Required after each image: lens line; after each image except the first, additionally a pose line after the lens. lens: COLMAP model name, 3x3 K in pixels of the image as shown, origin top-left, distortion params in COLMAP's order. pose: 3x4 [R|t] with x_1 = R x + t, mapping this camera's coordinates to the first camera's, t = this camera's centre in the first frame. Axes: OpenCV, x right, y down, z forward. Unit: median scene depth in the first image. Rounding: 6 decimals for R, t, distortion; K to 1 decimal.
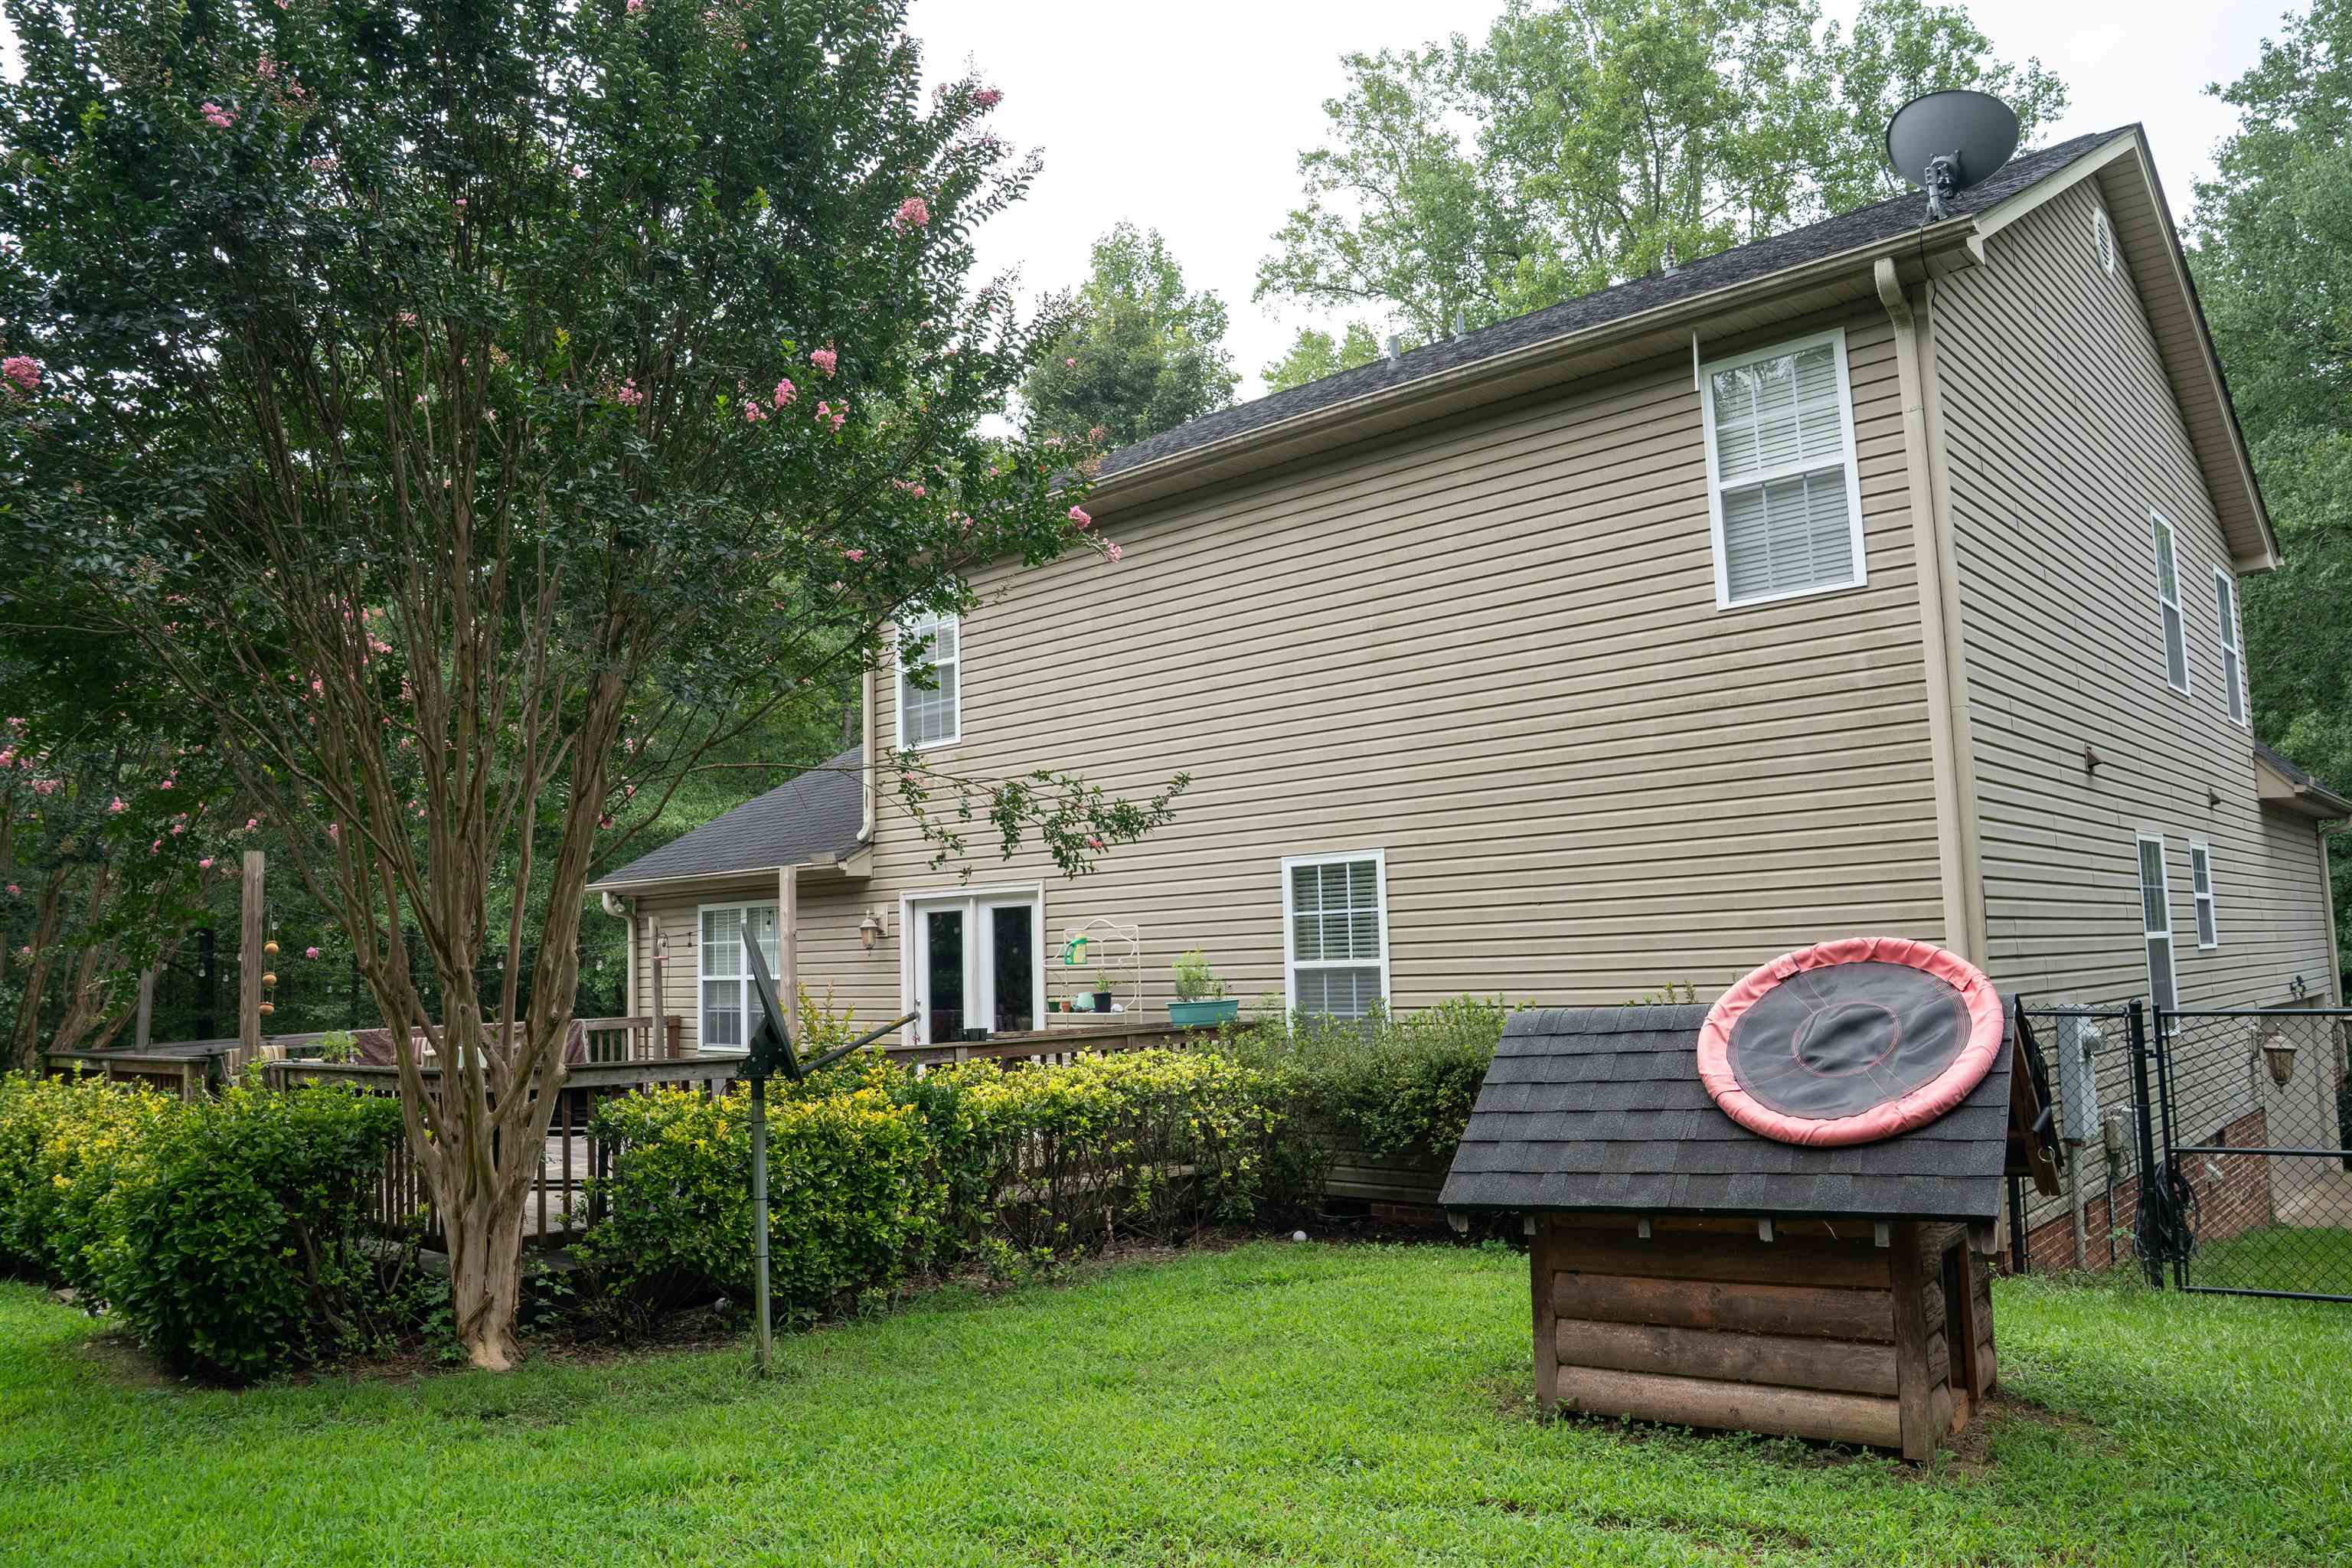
lens RADIAL K [[1624.0, 0, 1165.3], [0, 1624.0, 786.8], [0, 0, 1]] dist [-0.129372, 0.103058]
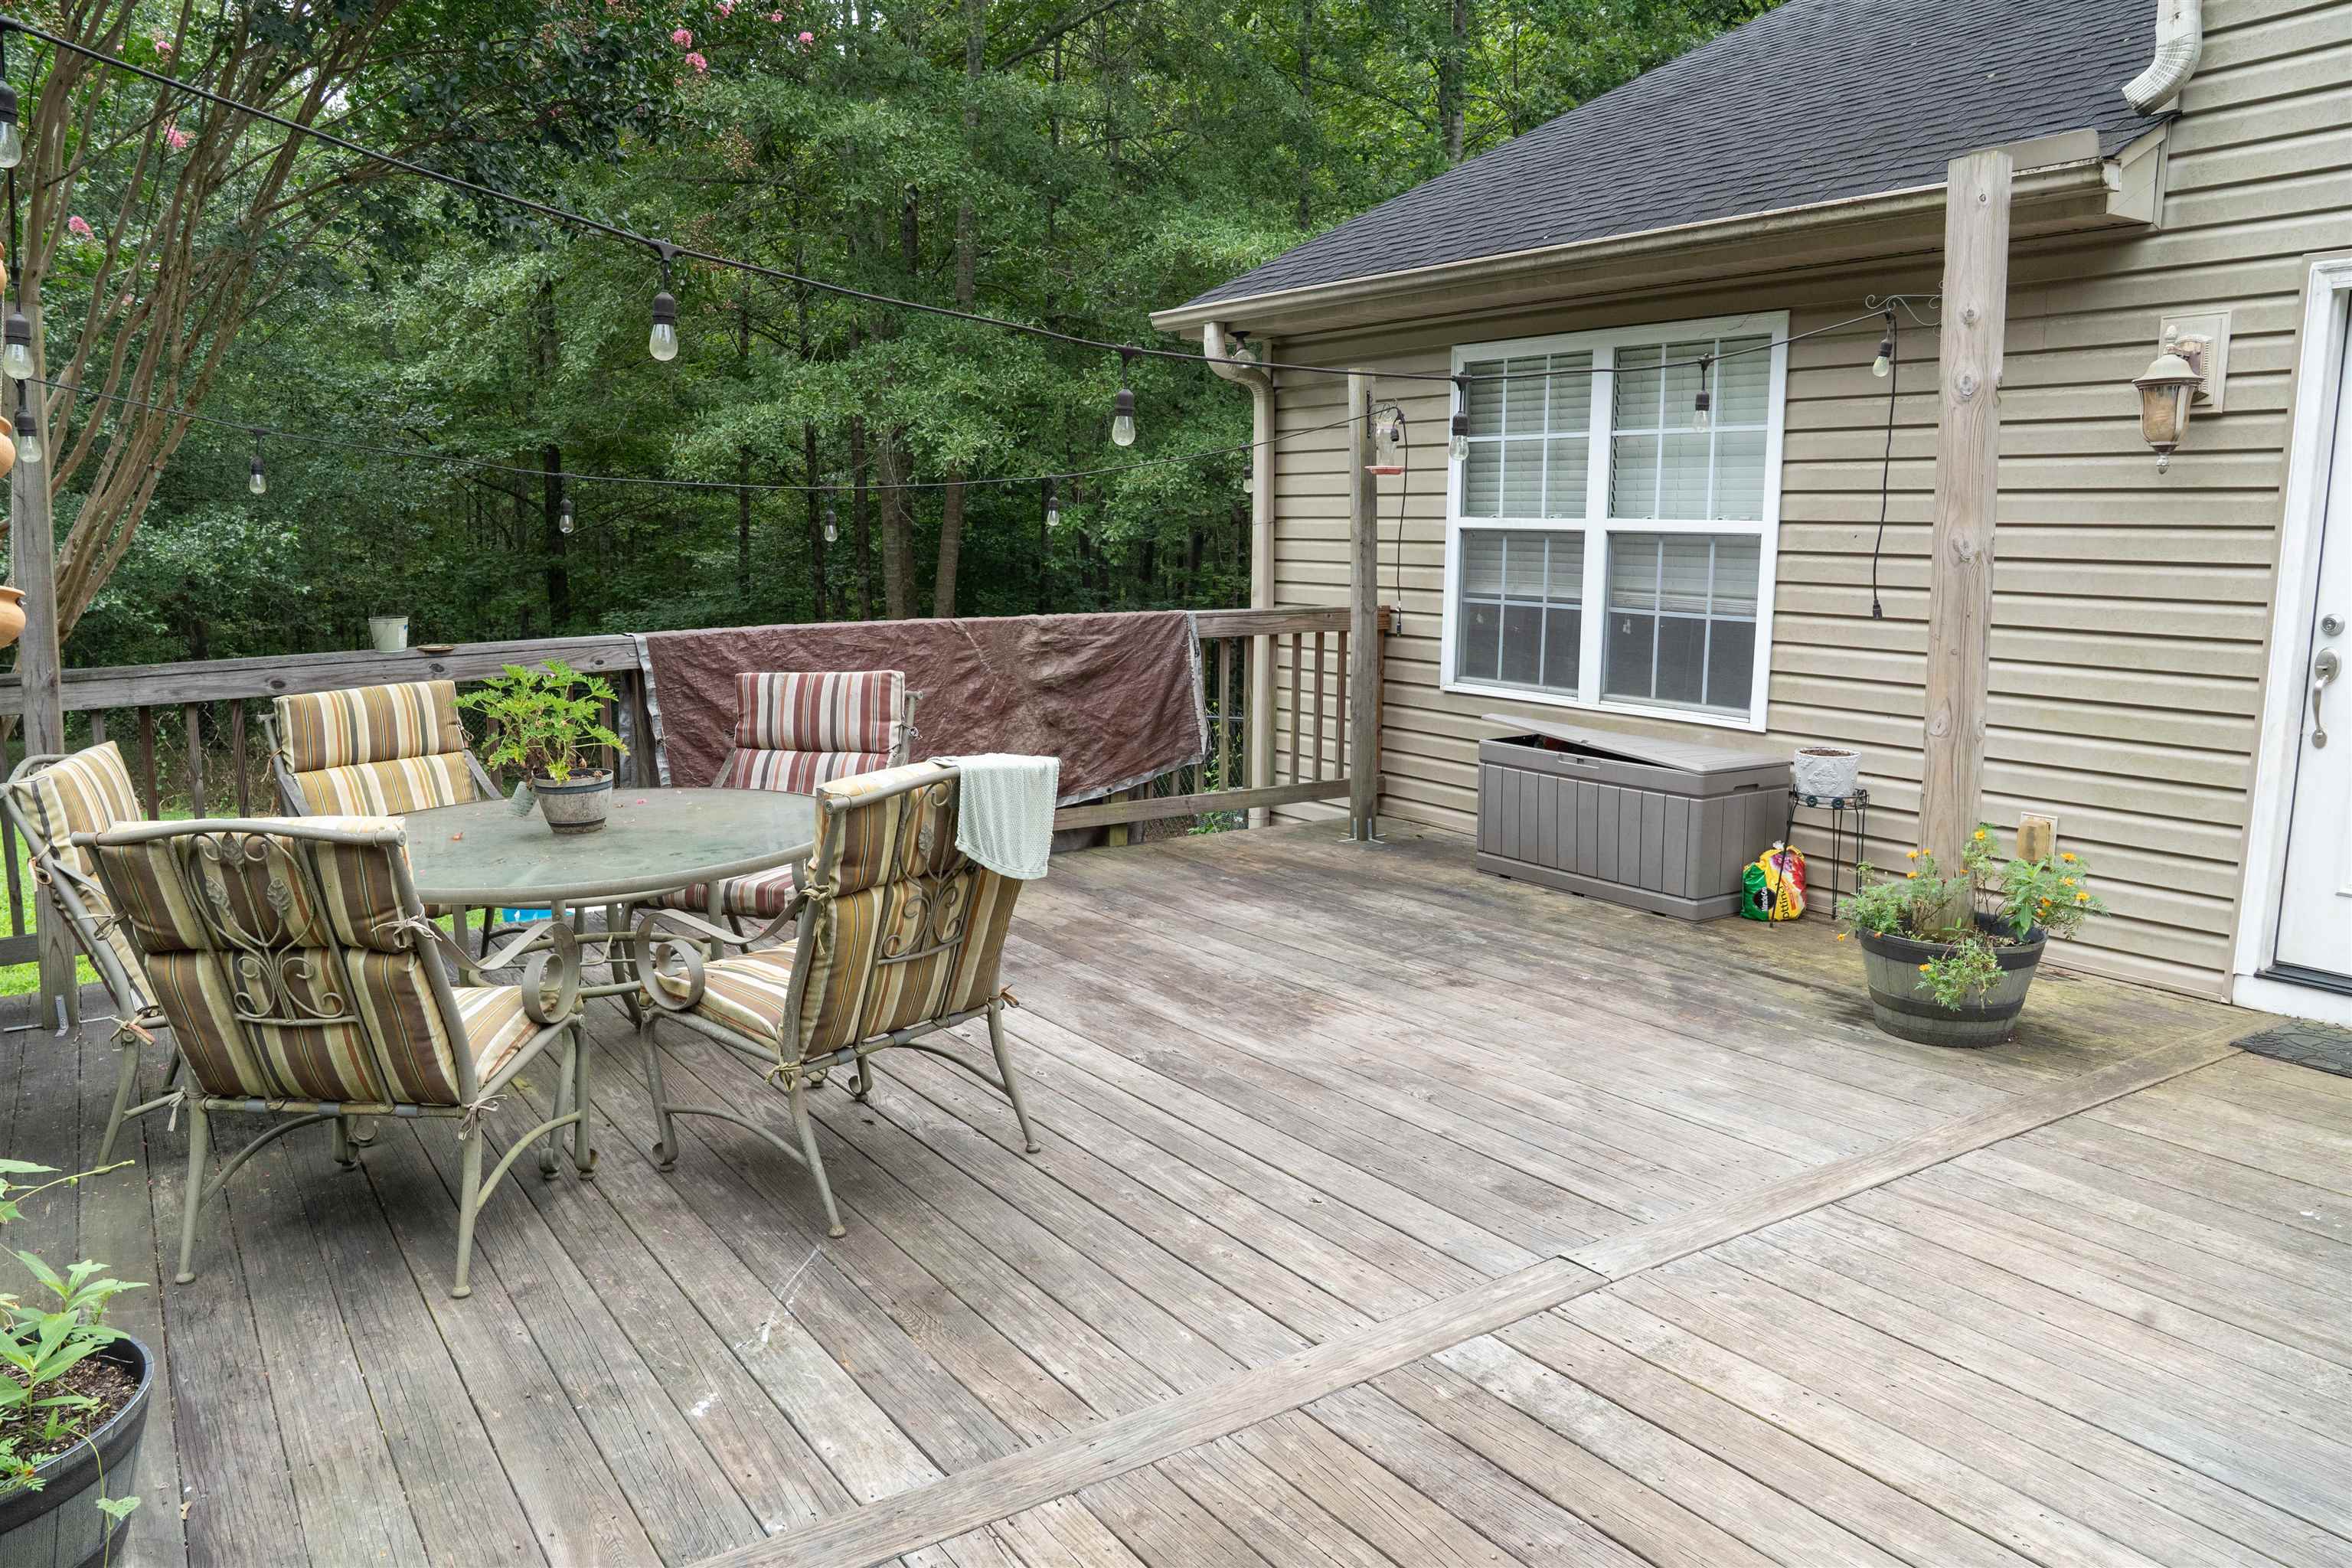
lens RADIAL K [[1624.0, 0, 1165.3], [0, 1624.0, 786.8], [0, 0, 1]] dist [-0.129372, 0.103058]
pose [[0.973599, 0.072088, -0.216585, -0.285212], [-0.011715, 0.963353, 0.267980, 0.078581], [0.227966, -0.258368, 0.938764, 0.606269]]
